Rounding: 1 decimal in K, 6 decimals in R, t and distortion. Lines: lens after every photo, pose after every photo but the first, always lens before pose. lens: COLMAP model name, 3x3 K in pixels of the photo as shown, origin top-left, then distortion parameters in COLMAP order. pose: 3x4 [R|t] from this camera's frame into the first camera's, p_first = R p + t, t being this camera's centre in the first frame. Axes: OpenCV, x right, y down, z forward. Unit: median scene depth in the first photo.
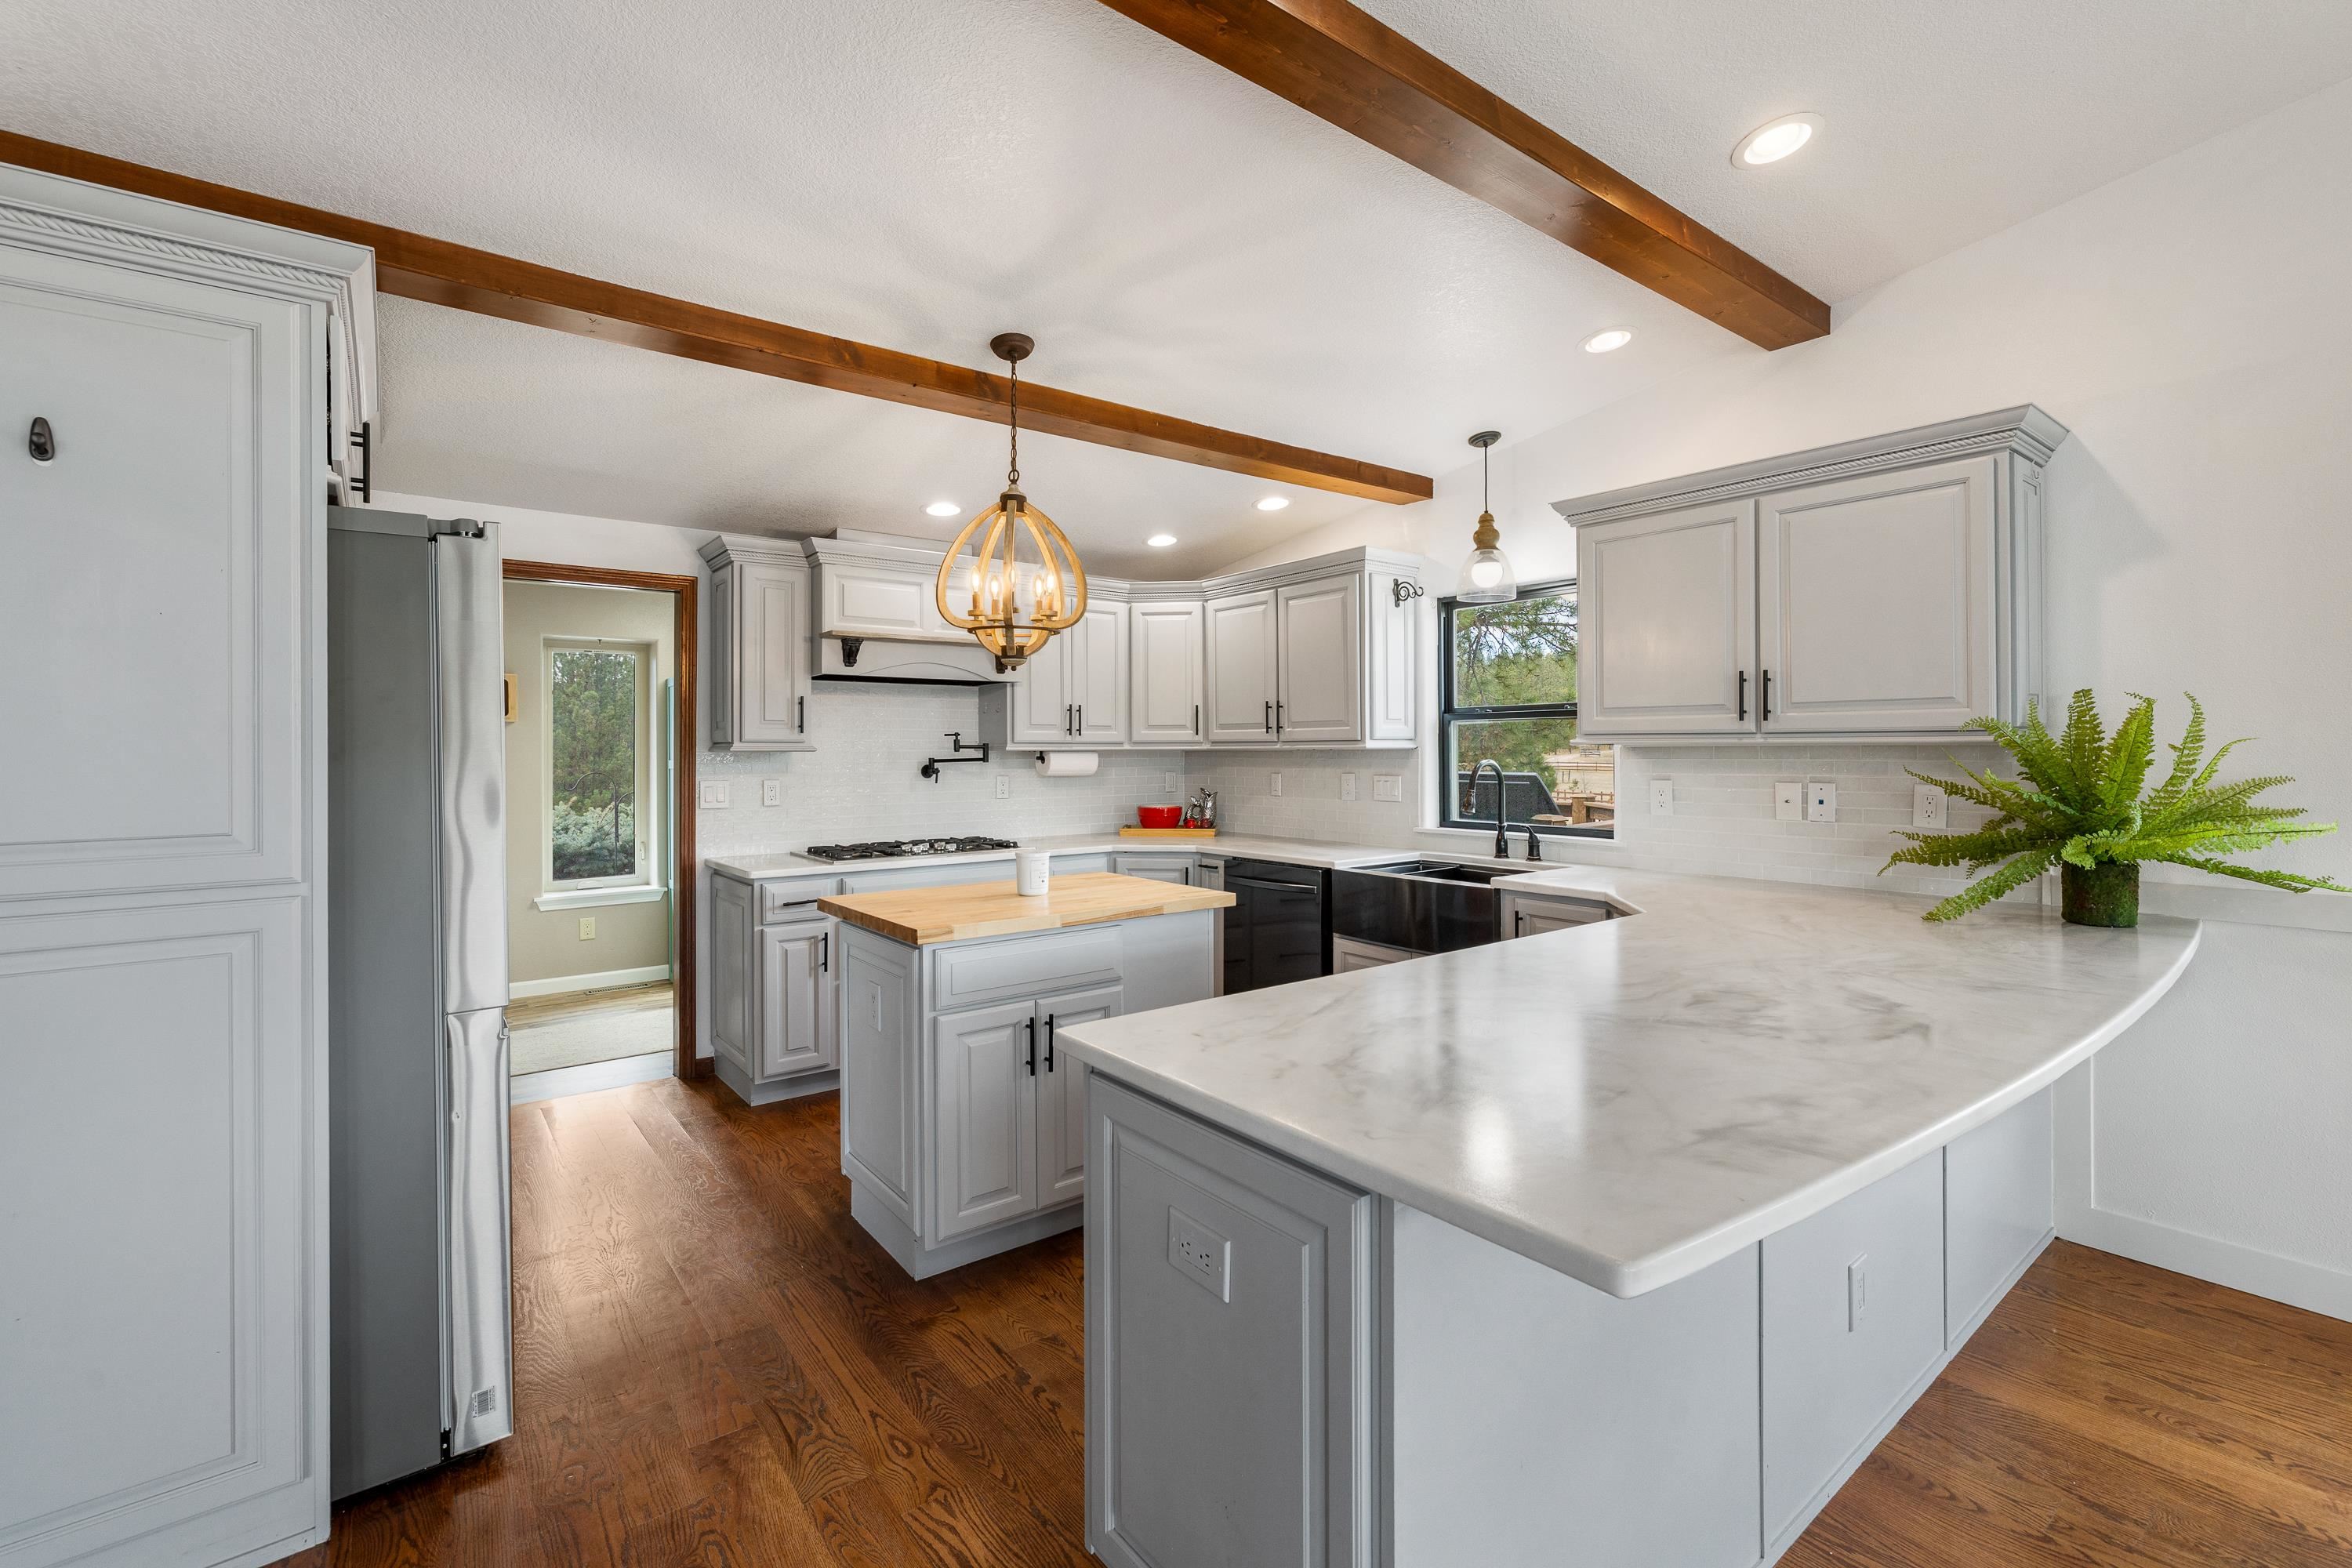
lens RADIAL K [[1023.0, 0, 1182.5], [0, 1023.0, 748.0], [0, 0, 1]] dist [-0.000307, 0.000231]
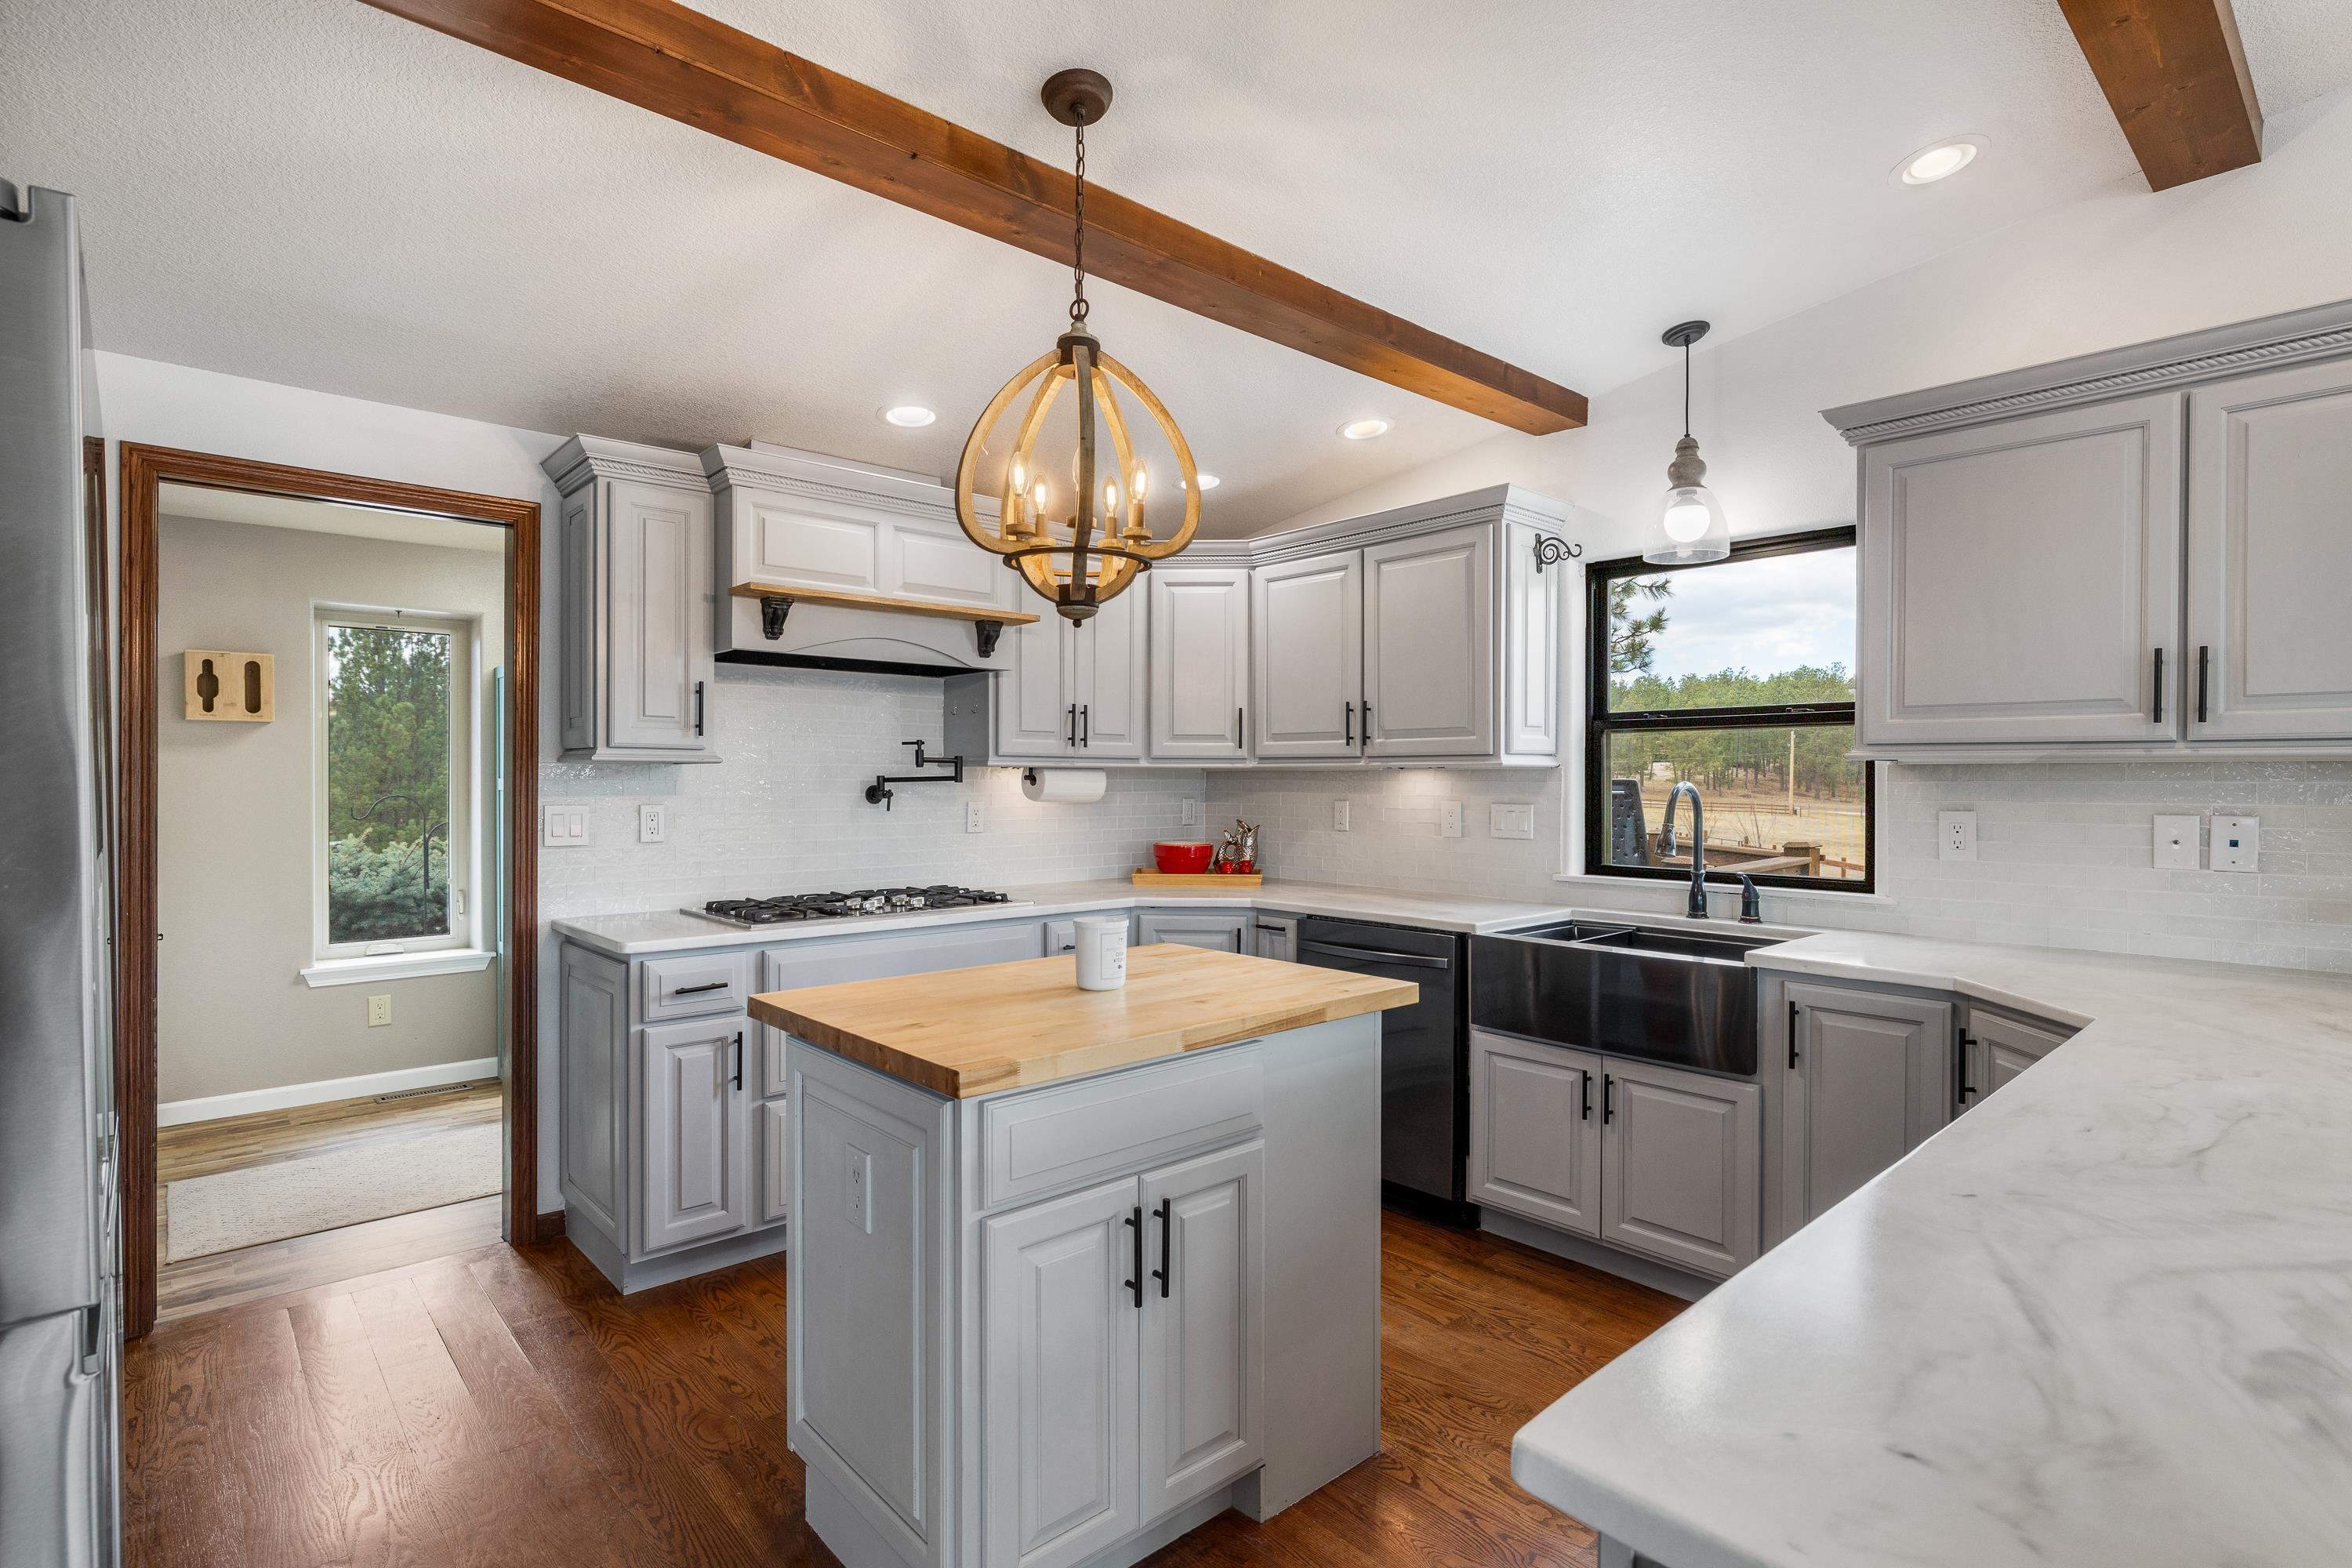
lens RADIAL K [[1149.8, 0, 1186.8], [0, 1149.8, 785.6], [0, 0, 1]] dist [0.002038, -0.001226]
pose [[0.997336, 0.006973, 0.072607, -0.108362], [-0.007568, 0.999940, 0.007918, 0.010371], [-0.072548, -0.008447, 0.997329, 0.220874]]
